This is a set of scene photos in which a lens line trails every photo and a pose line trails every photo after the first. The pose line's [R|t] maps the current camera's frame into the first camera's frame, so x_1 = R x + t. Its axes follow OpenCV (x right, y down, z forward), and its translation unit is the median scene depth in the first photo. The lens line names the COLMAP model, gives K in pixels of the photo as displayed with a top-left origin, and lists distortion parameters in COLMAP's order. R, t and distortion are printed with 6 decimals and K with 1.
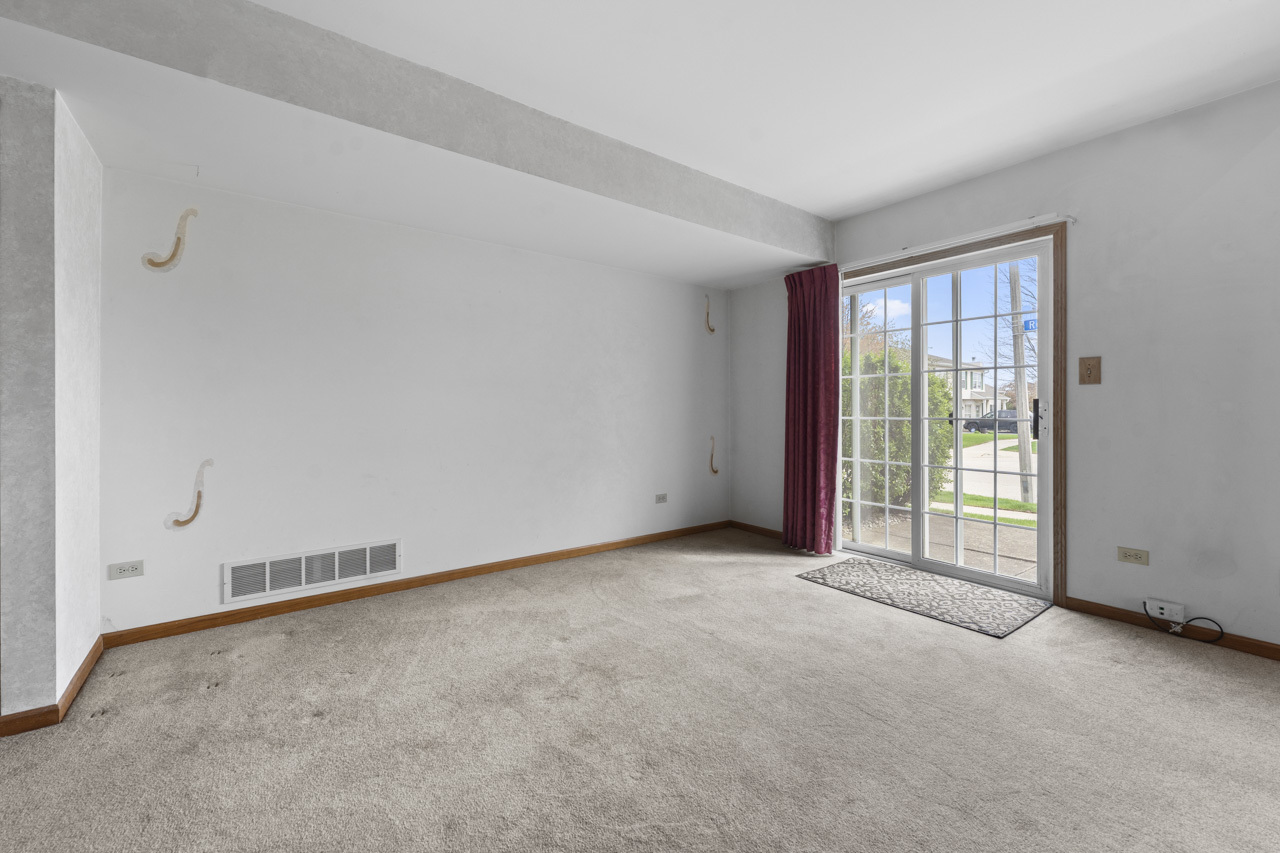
lens RADIAL K [[522.9, 0, 638.3], [0, 522.9, 408.2], [0, 0, 1]] dist [-0.000585, -0.000100]
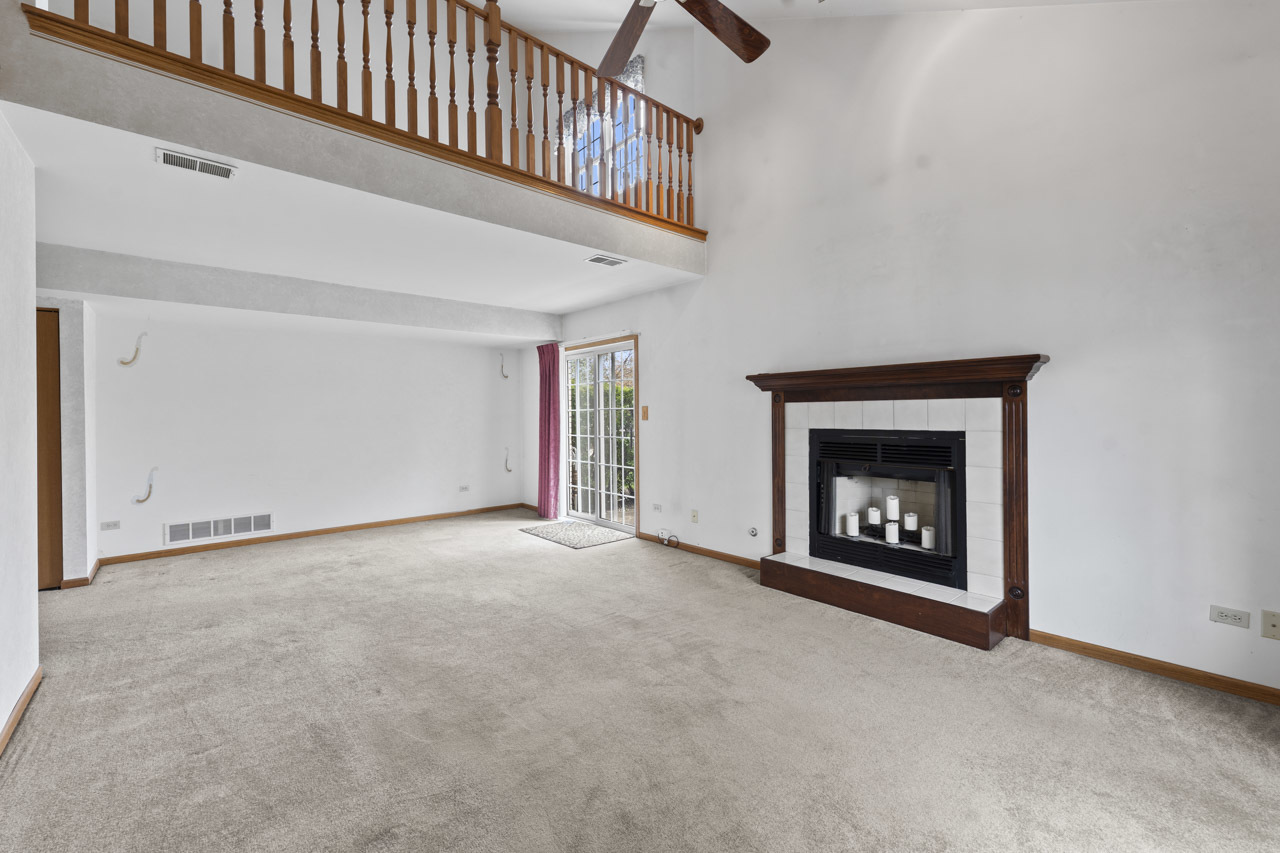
lens RADIAL K [[529.4, 0, 643.5], [0, 529.4, 414.0], [0, 0, 1]] dist [-0.001650, -0.000177]
pose [[0.996865, -0.008547, 0.078655, 0.693953], [0.008209, 0.999956, 0.004624, -0.076855], [-0.078691, -0.003964, 0.996891, -0.920882]]
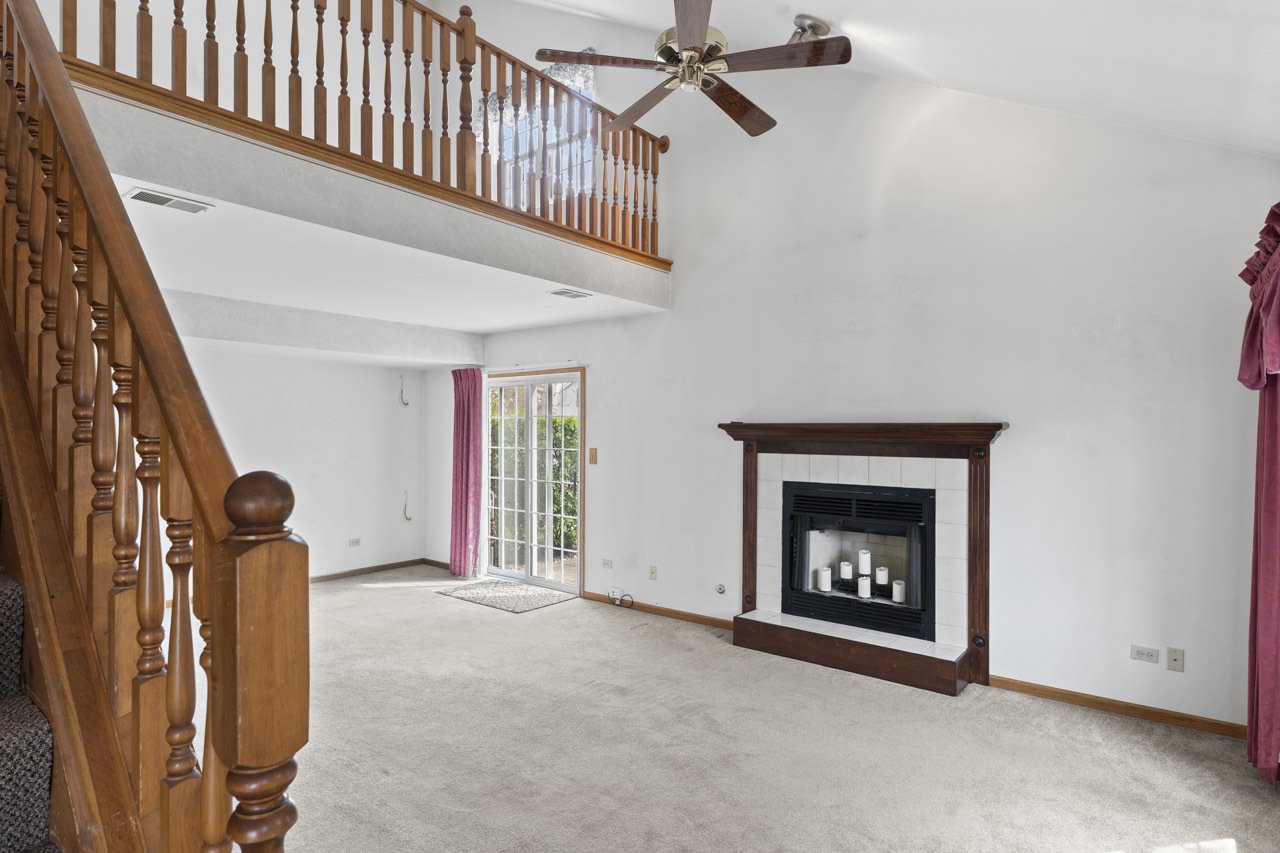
lens RADIAL K [[684.9, 0, 637.8], [0, 684.9, 429.5], [0, 0, 1]] dist [-0.001367, -0.000439]
pose [[0.967284, 0.004944, 0.253649, 0.434216], [-0.006066, 0.999975, 0.003641, -0.165144], [-0.253625, -0.005060, 0.967289, -1.160825]]
